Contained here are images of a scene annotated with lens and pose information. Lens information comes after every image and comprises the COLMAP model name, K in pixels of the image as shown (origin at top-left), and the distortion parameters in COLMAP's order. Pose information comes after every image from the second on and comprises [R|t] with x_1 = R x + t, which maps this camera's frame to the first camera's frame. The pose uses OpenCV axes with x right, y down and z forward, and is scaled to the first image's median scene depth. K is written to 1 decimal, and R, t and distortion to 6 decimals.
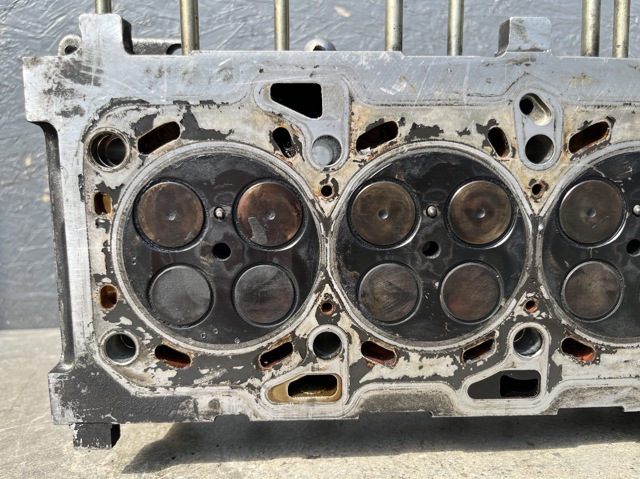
lens RADIAL K [[498.9, 0, 318.4], [0, 498.9, 242.7], [0, 0, 1]] dist [0.074985, -0.117933]
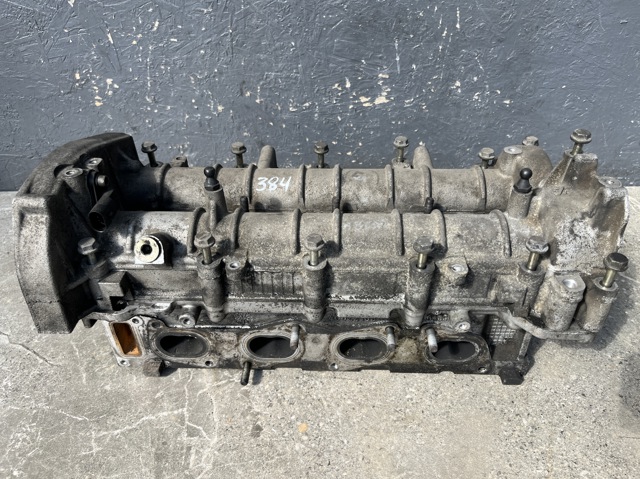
lens RADIAL K [[495.2, 0, 320.0], [0, 495.2, 239.5], [0, 0, 1]] dist [0.063836, -0.096856]
pose [[0.998705, 0.036325, -0.035614, 0.106860], [-0.010782, 0.835326, 0.549650, -0.513990], [0.049715, -0.548554, 0.834636, -0.268514]]
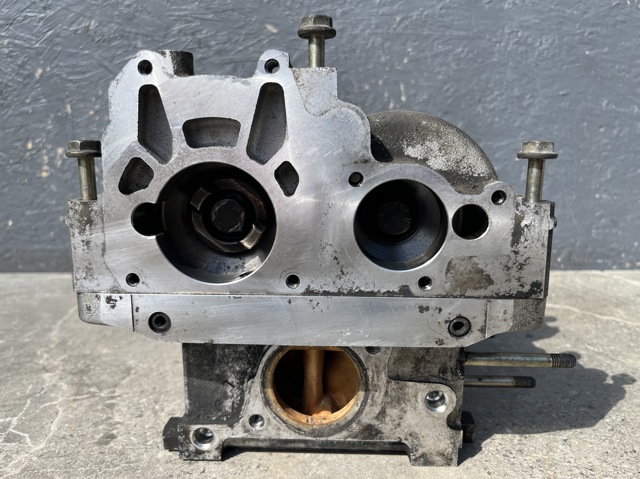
lens RADIAL K [[498.9, 0, 318.4], [0, 498.9, 242.7], [0, 0, 1]] dist [0.074985, -0.117933]
pose [[0.998147, 0.031828, -0.051866, 0.237120], [-0.025623, 0.992896, 0.116191, -0.081040], [0.055195, -0.114647, 0.991872, -0.270708]]
